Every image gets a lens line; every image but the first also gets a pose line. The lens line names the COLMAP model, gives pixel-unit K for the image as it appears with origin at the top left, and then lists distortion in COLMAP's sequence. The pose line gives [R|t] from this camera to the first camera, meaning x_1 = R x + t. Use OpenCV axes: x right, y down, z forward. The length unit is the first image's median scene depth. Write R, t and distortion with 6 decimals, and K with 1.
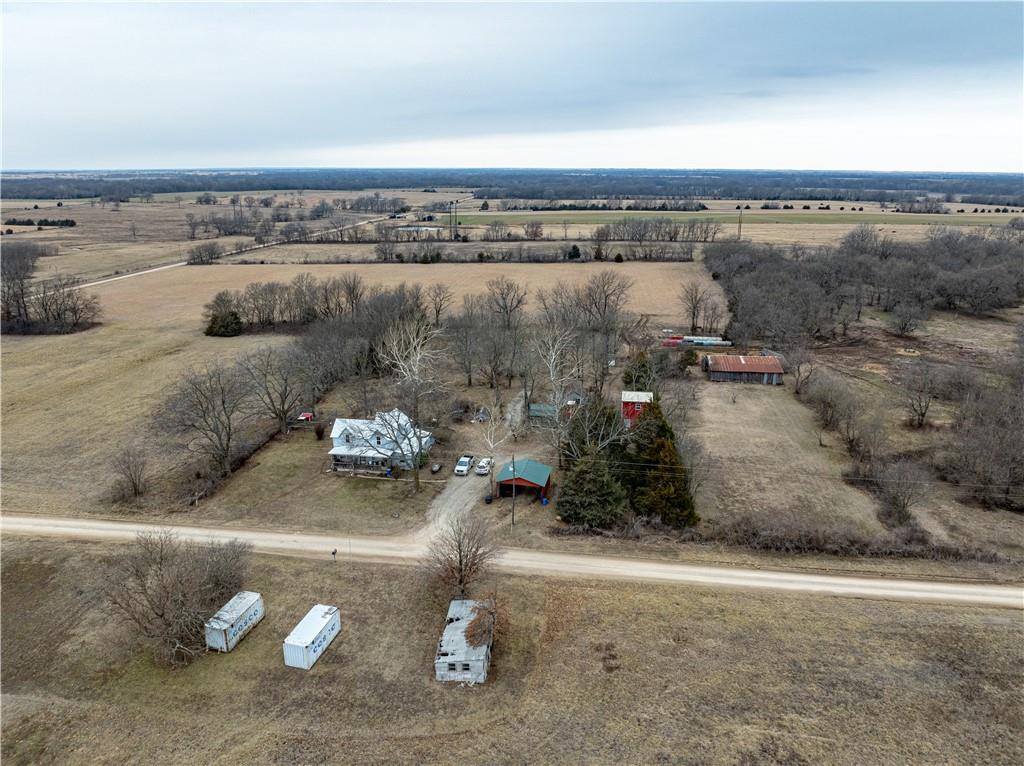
lens RADIAL K [[736.3, 0, 517.0], [0, 736.3, 380.9], [0, 0, 1]] dist [-0.033911, -0.004308]
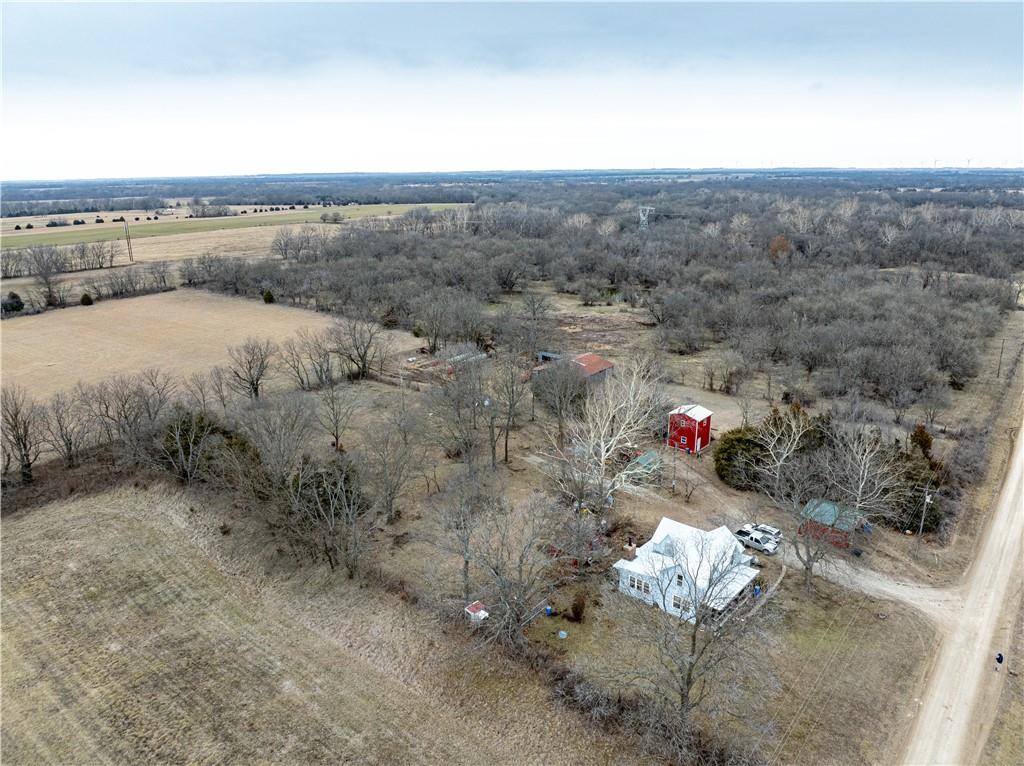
lens RADIAL K [[721.0, 0, 515.5], [0, 721.0, 382.9], [0, 0, 1]] dist [-0.036860, -0.002435]
pose [[0.525723, -0.249877, 0.813128, -0.681176], [0.250220, 0.959020, 0.132932, -0.190986], [-0.813022, 0.133575, 0.566703, 0.615886]]
